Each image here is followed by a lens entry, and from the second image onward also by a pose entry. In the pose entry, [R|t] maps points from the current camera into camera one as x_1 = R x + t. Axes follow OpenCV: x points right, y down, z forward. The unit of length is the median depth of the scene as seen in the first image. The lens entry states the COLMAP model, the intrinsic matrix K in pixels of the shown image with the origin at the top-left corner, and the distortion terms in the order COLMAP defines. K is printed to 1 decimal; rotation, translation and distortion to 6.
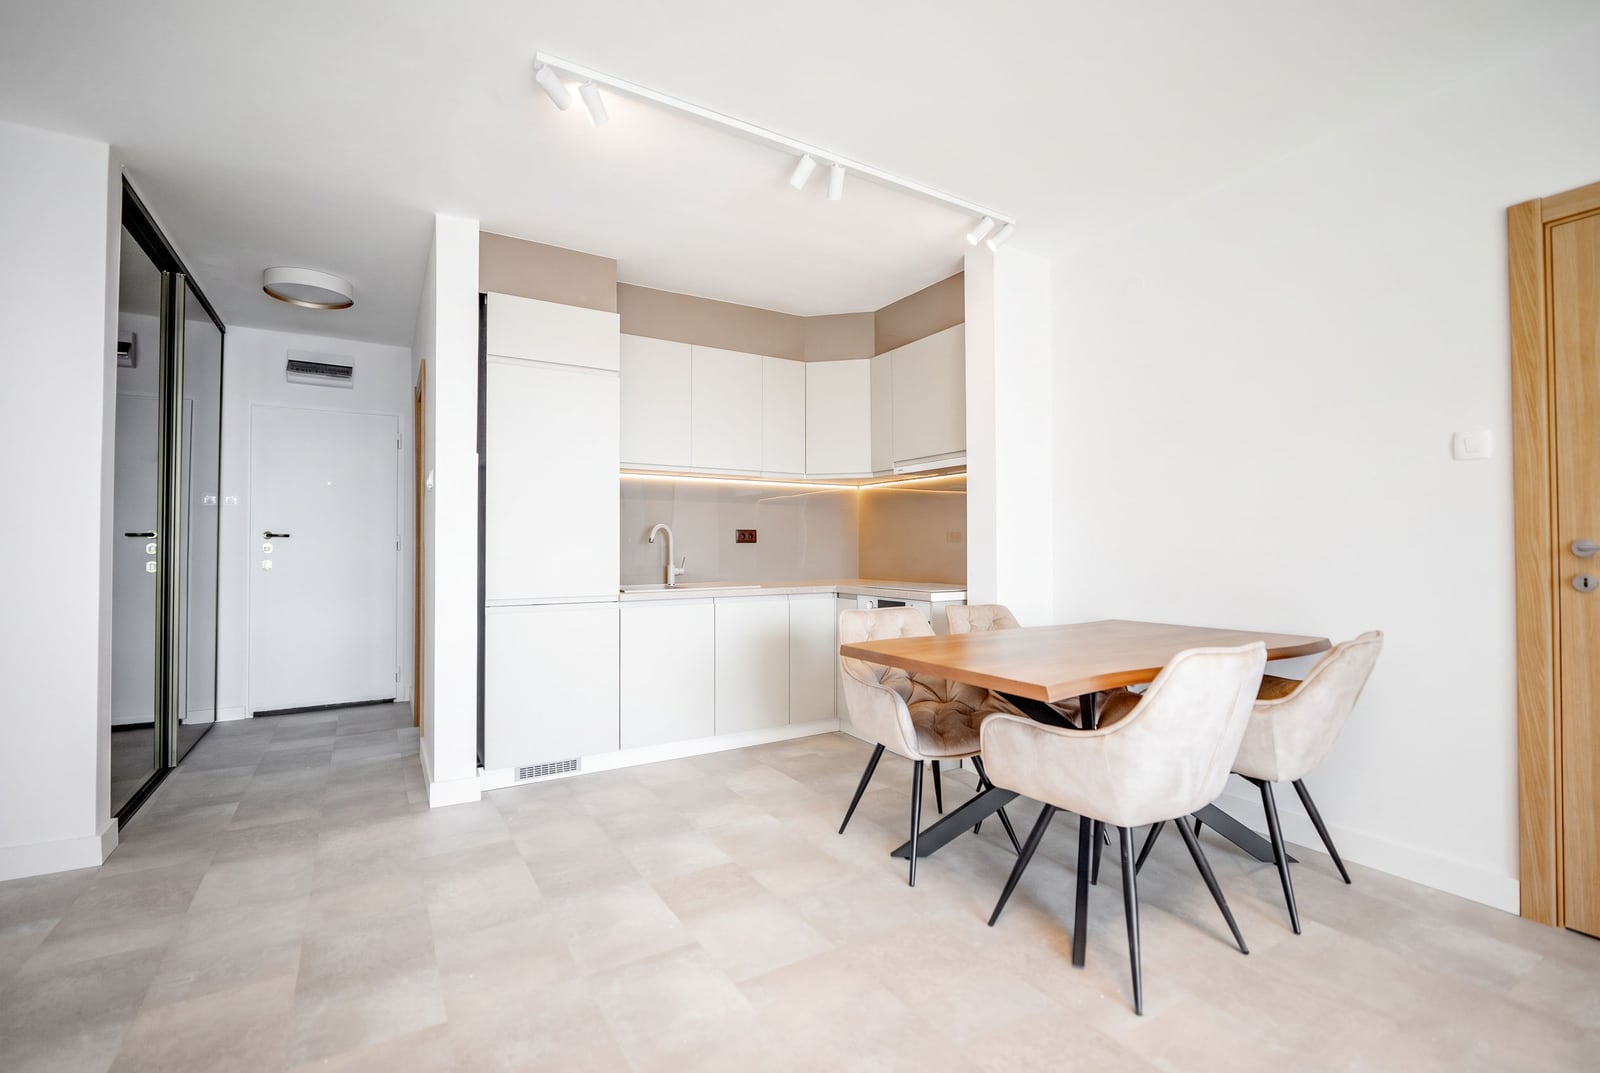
lens RADIAL K [[709.5, 0, 800.5], [0, 709.5, 539.4], [0, 0, 1]] dist [-0.010344, 0.002372]
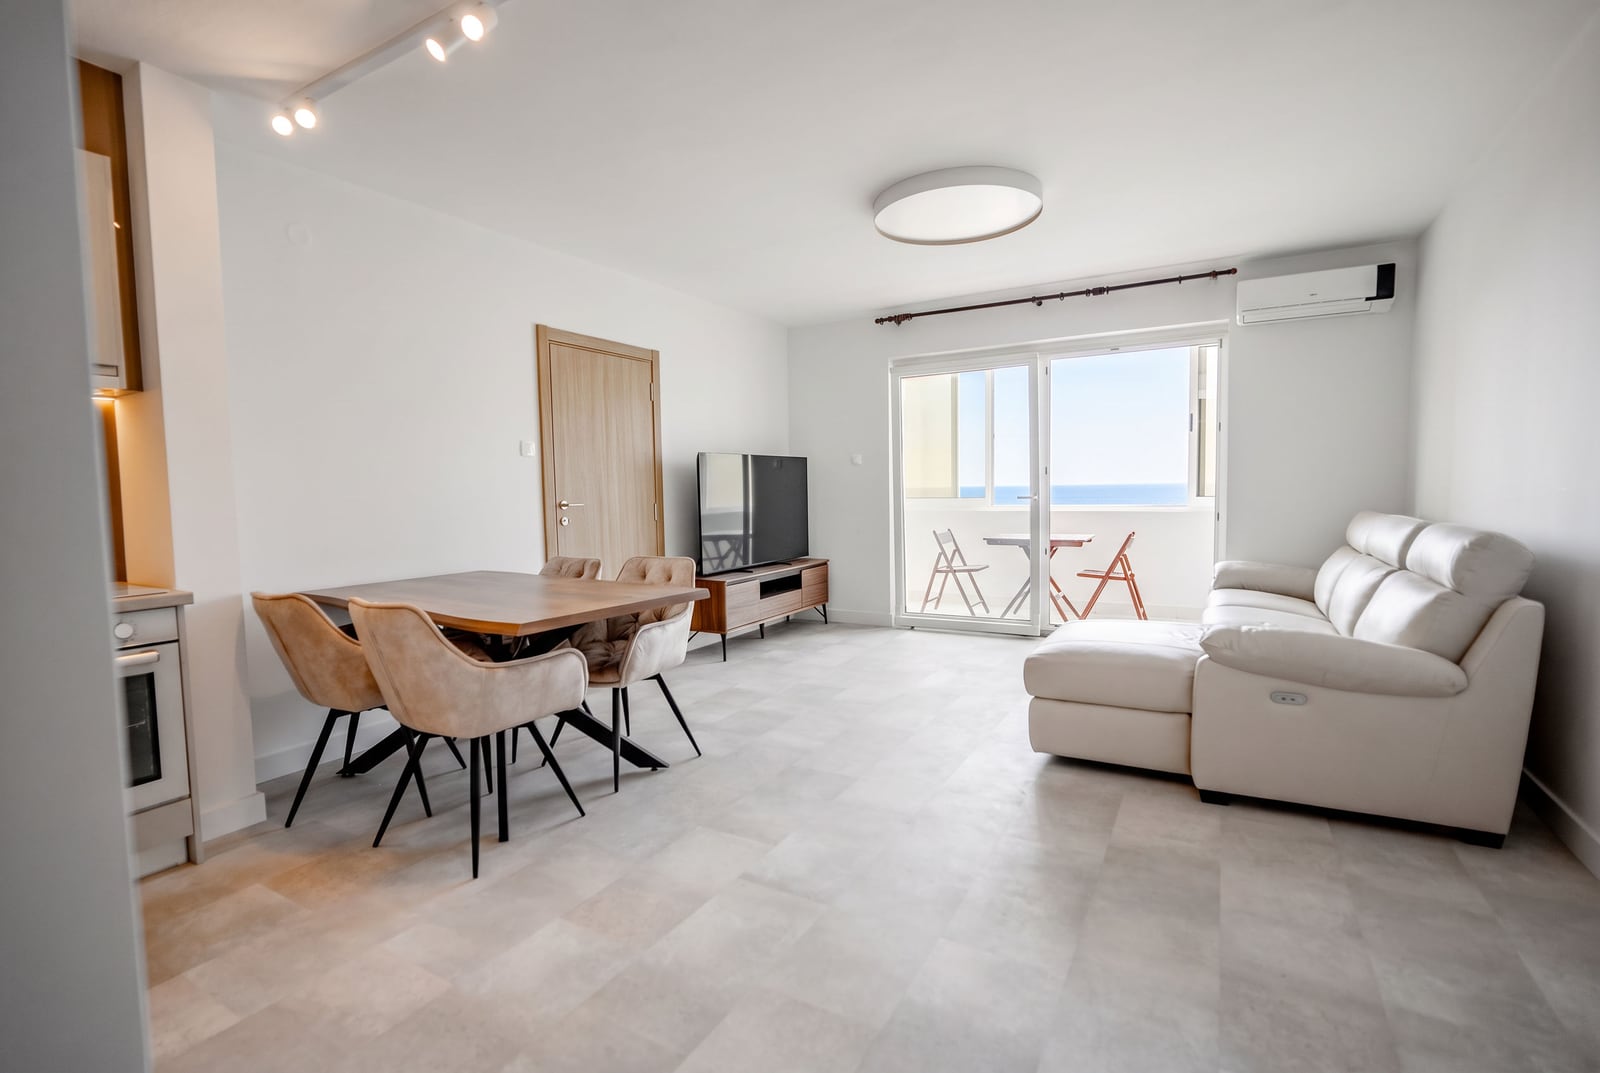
lens RADIAL K [[744.9, 0, 790.8], [0, 744.9, 541.9], [0, 0, 1]] dist [-0.002716, 0.002953]
pose [[-0.466977, -0.055316, 0.882538, -0.653484], [0.007878, 0.997742, 0.066705, -0.011230], [-0.884234, 0.038102, -0.465487, 0.808323]]
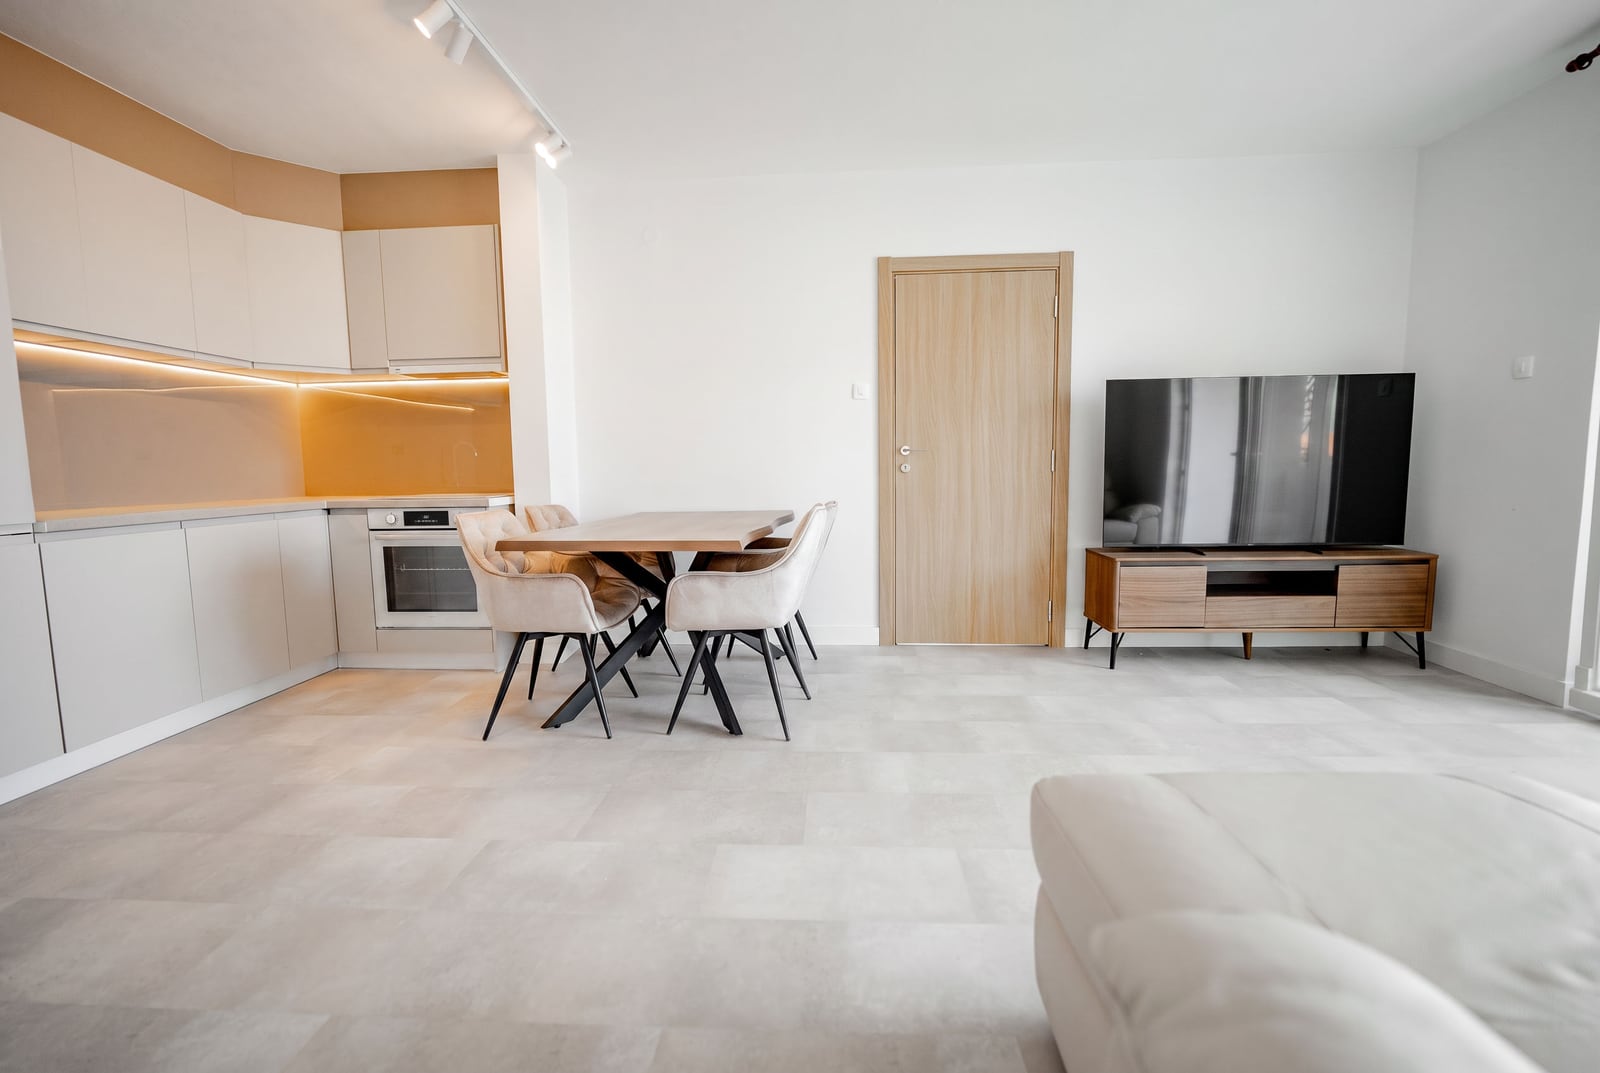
lens RADIAL K [[709.5, 0, 794.8], [0, 709.5, 535.0], [0, 0, 1]] dist [-0.010344, 0.002372]
pose [[0.577549, -0.084484, 0.811972, -0.376011], [0.002785, 0.994829, 0.101528, 0.026451], [-0.816351, -0.056376, 0.574798, 0.064406]]
